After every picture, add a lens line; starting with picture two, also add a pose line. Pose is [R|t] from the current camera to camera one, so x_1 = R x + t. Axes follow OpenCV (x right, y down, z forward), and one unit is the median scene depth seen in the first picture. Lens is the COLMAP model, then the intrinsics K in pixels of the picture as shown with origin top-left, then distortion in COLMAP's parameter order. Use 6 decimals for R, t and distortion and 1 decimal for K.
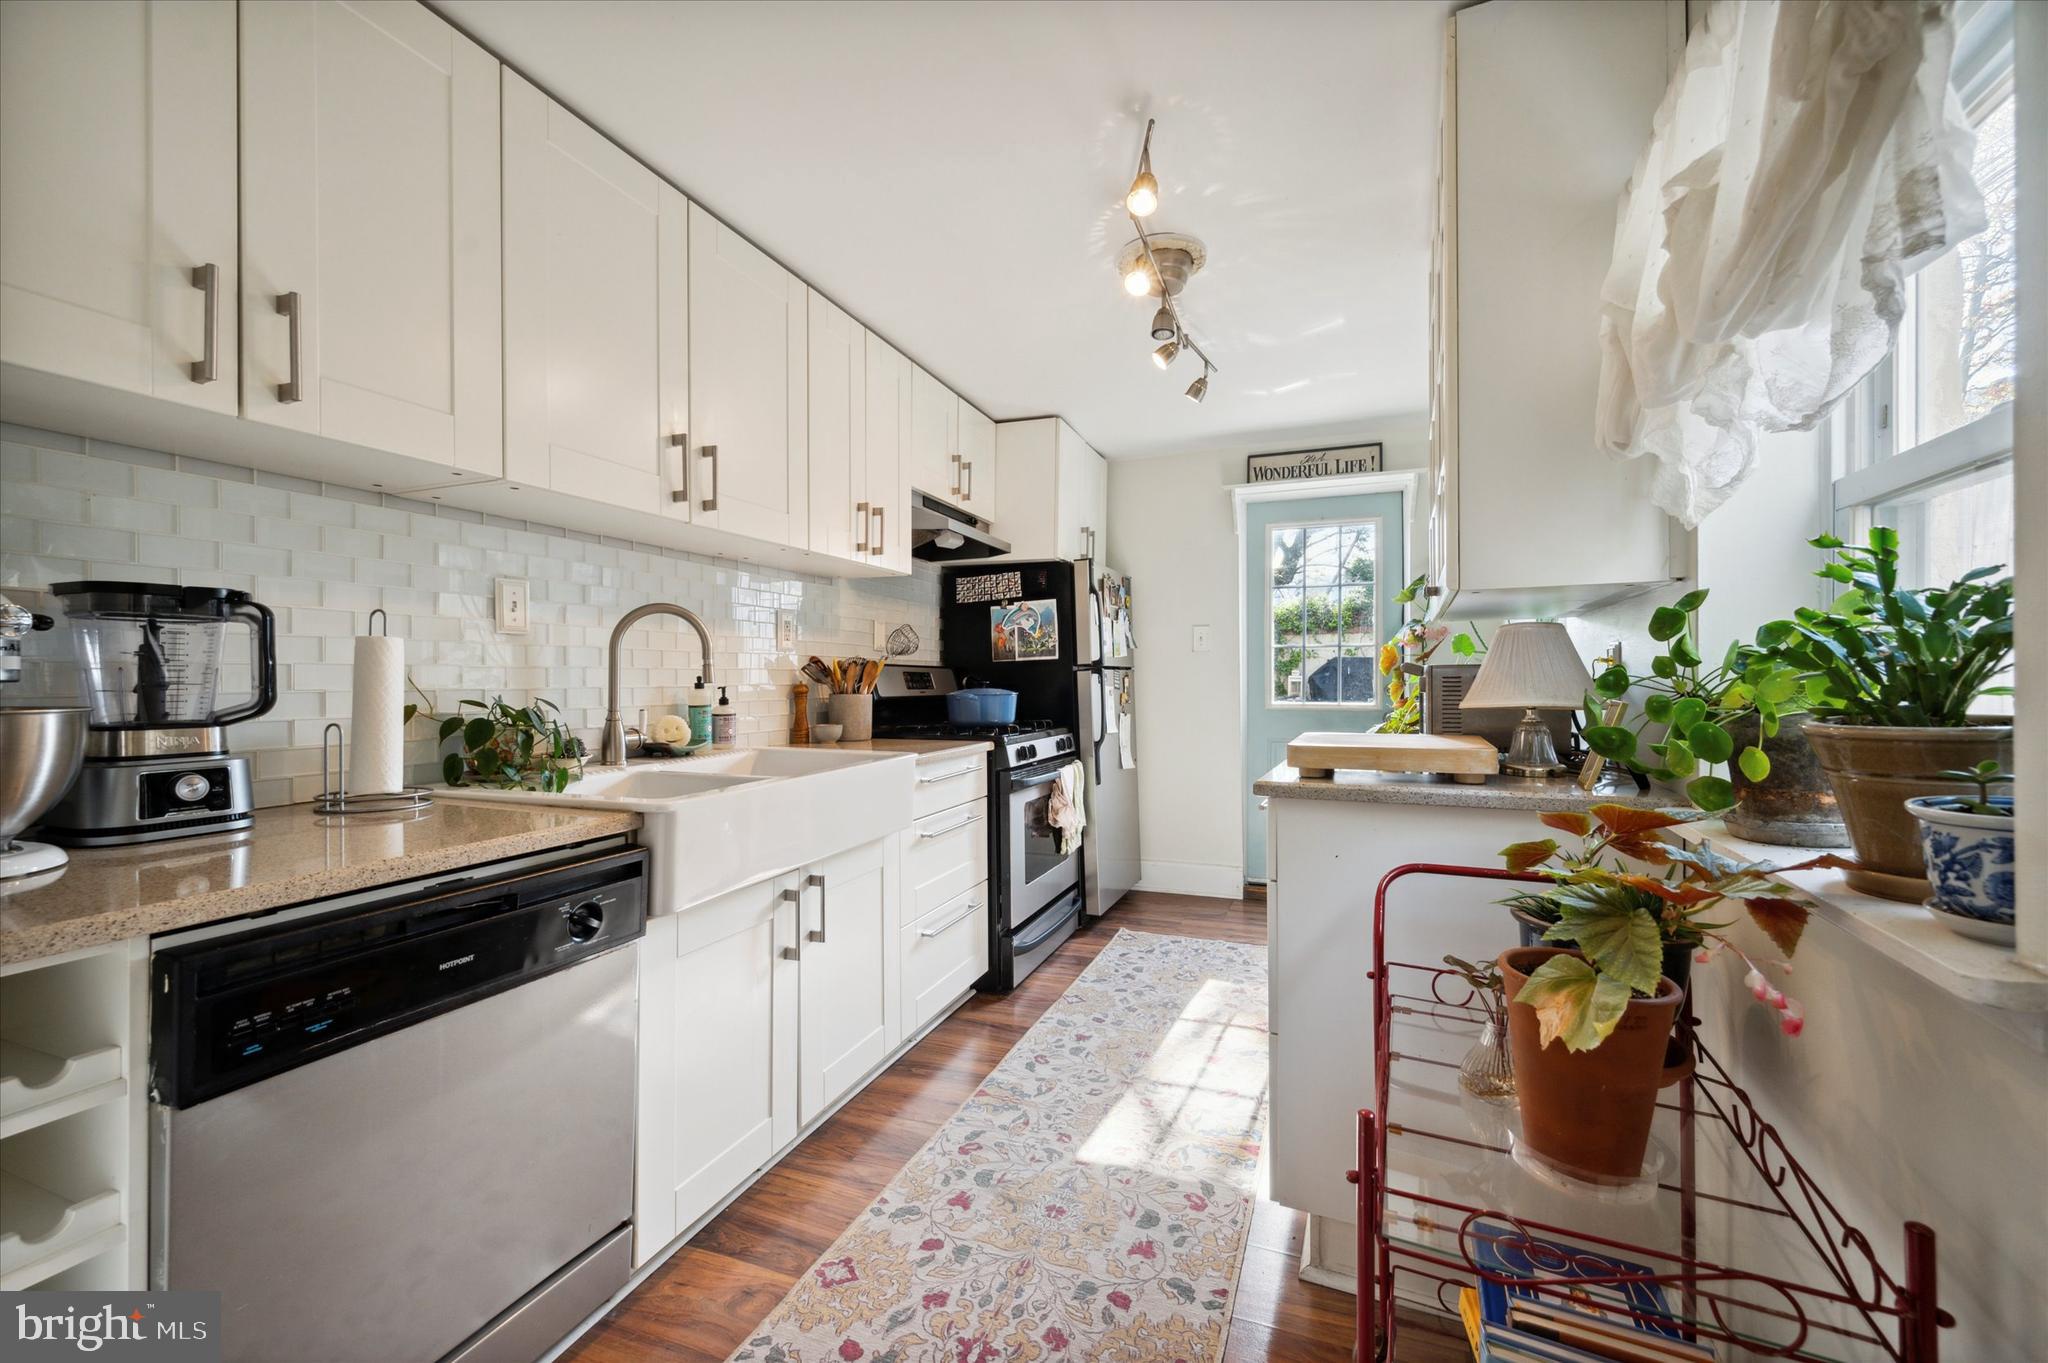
lens RADIAL K [[813.9, 0, 1021.3], [0, 813.9, 670.0], [0, 0, 1]] dist [-0.000730, 0.000183]
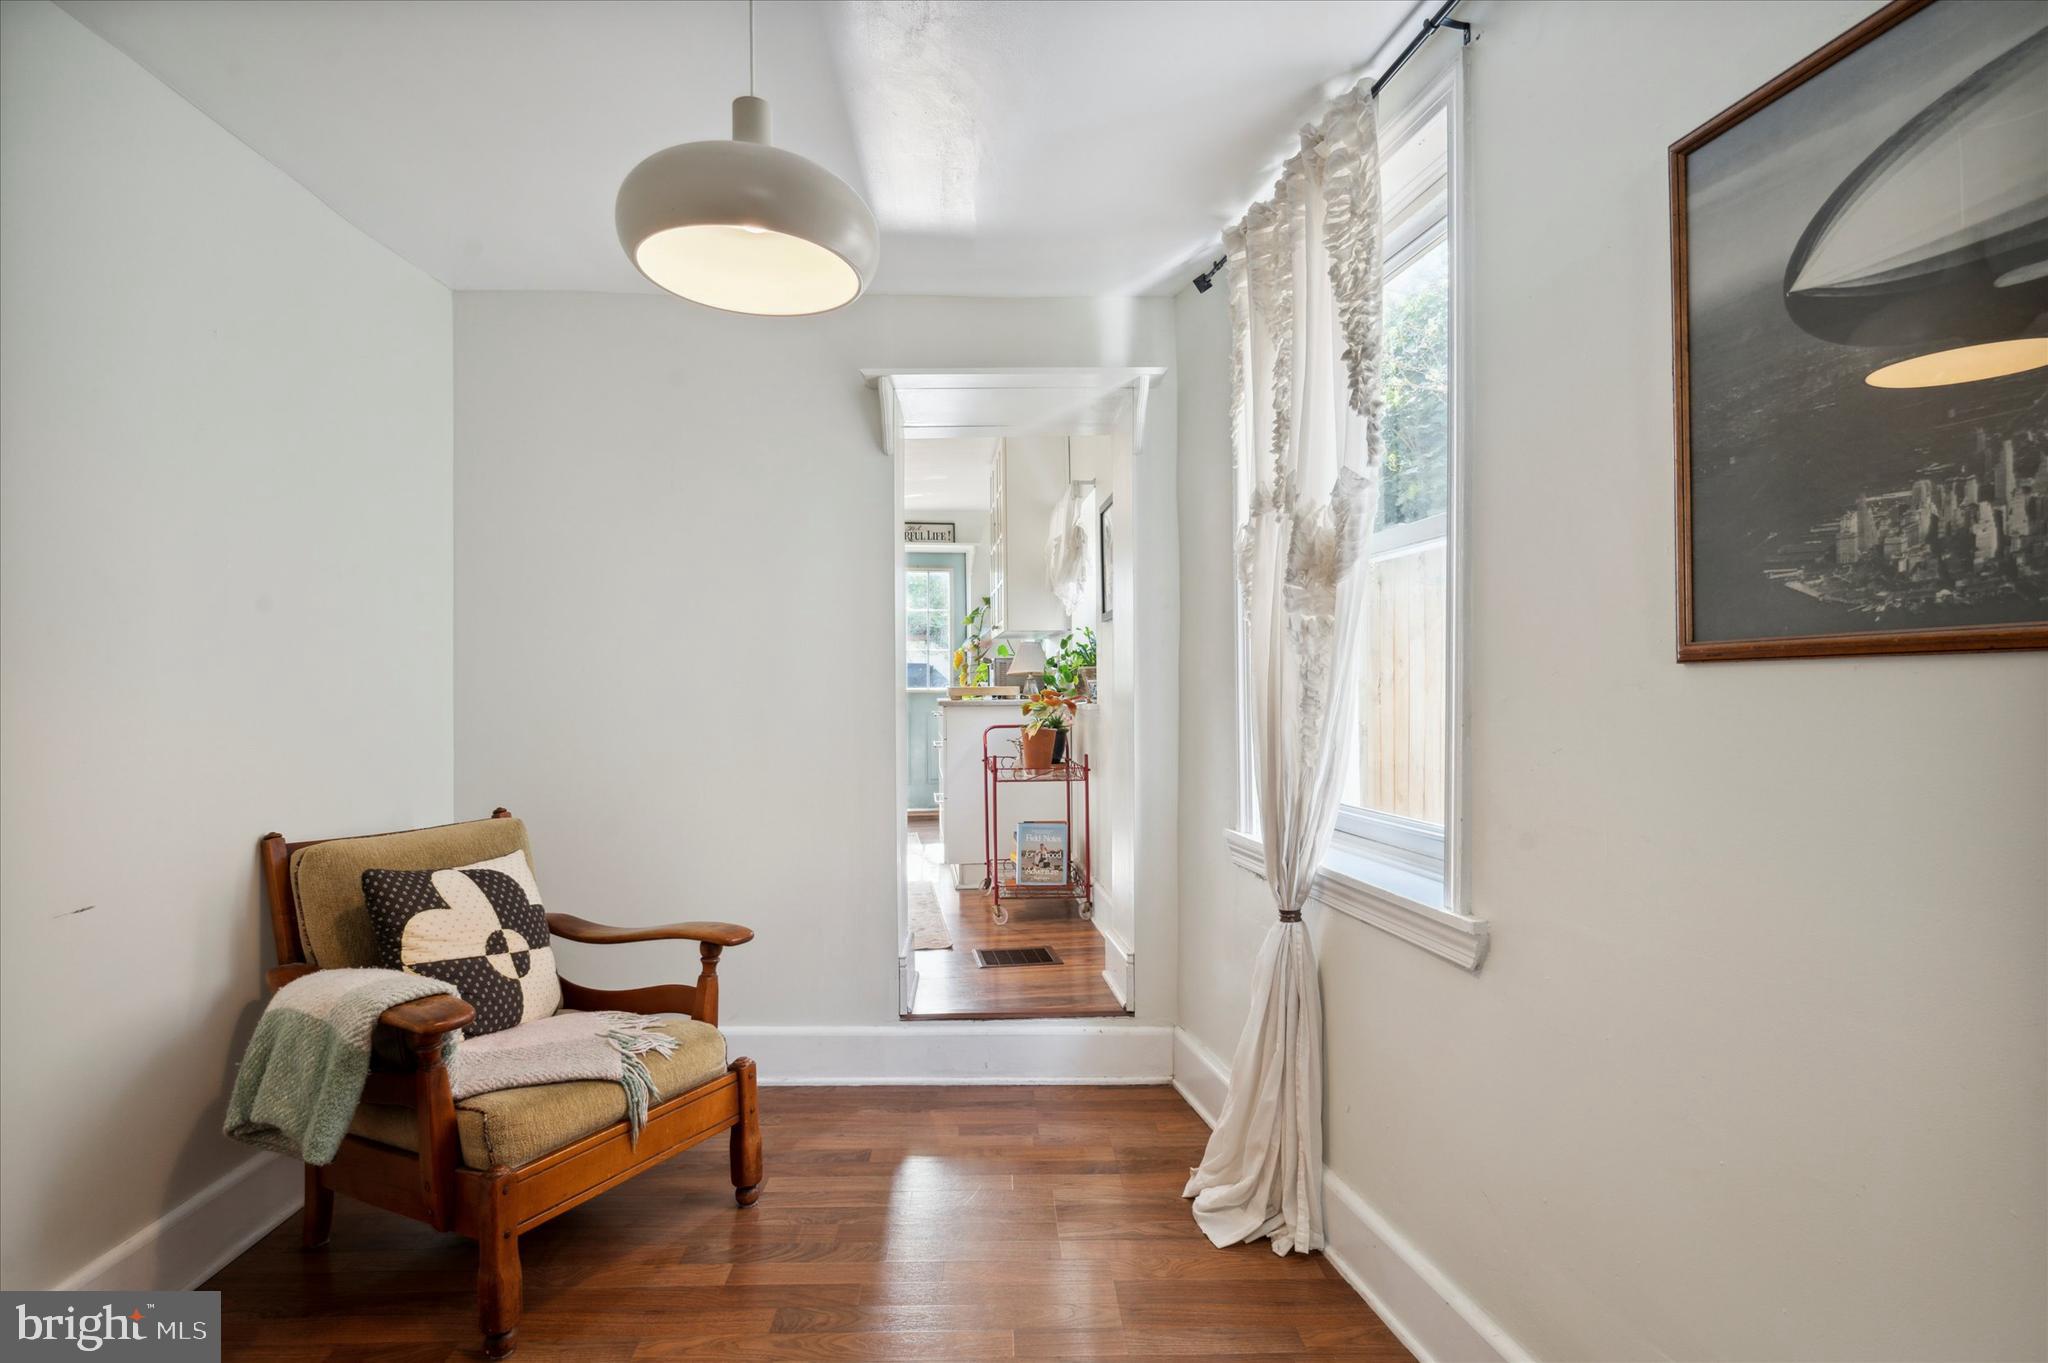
lens RADIAL K [[1018.9, 0, 1030.5], [0, 1018.9, 684.0], [0, 0, 1]] dist [0.000049, 0.000300]
pose [[0.853966, -0.003425, 0.520317, -1.486179], [0.002447, 0.999994, 0.002567, 0.094611], [-0.520323, -0.000919, 0.853969, -2.477552]]
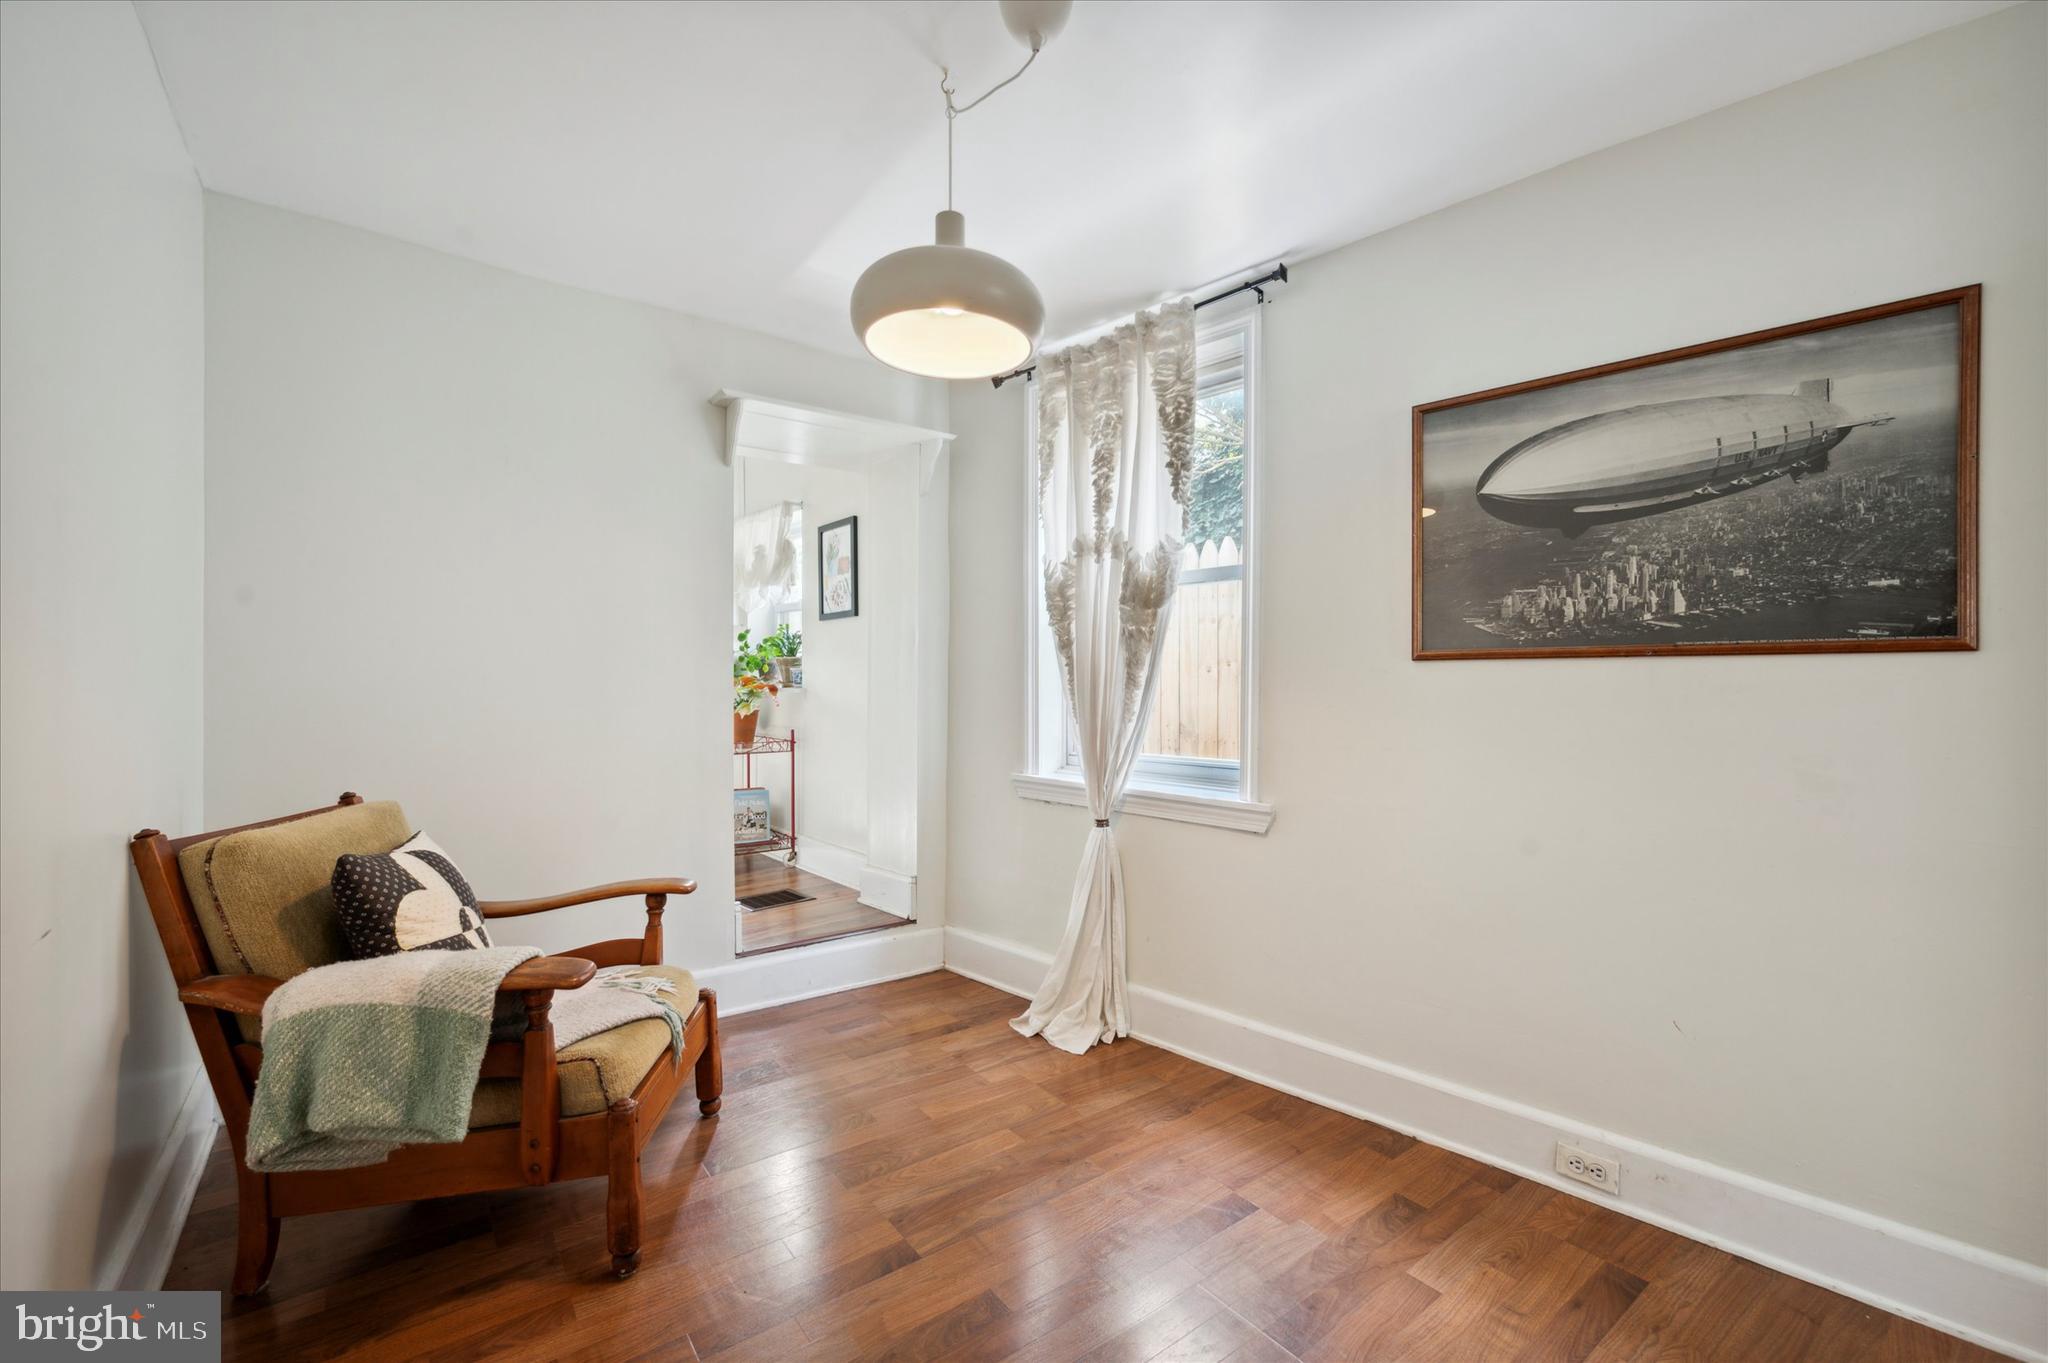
lens RADIAL K [[865.6, 0, 1028.9], [0, 865.6, 686.4], [0, 0, 1]] dist [-0.003395, 0.000101]
pose [[0.415008, -0.005753, 0.909799, -2.377087], [-0.009285, 0.999901, 0.010558, 0.120561], [-0.909770, -0.012829, 0.414914, -1.943018]]
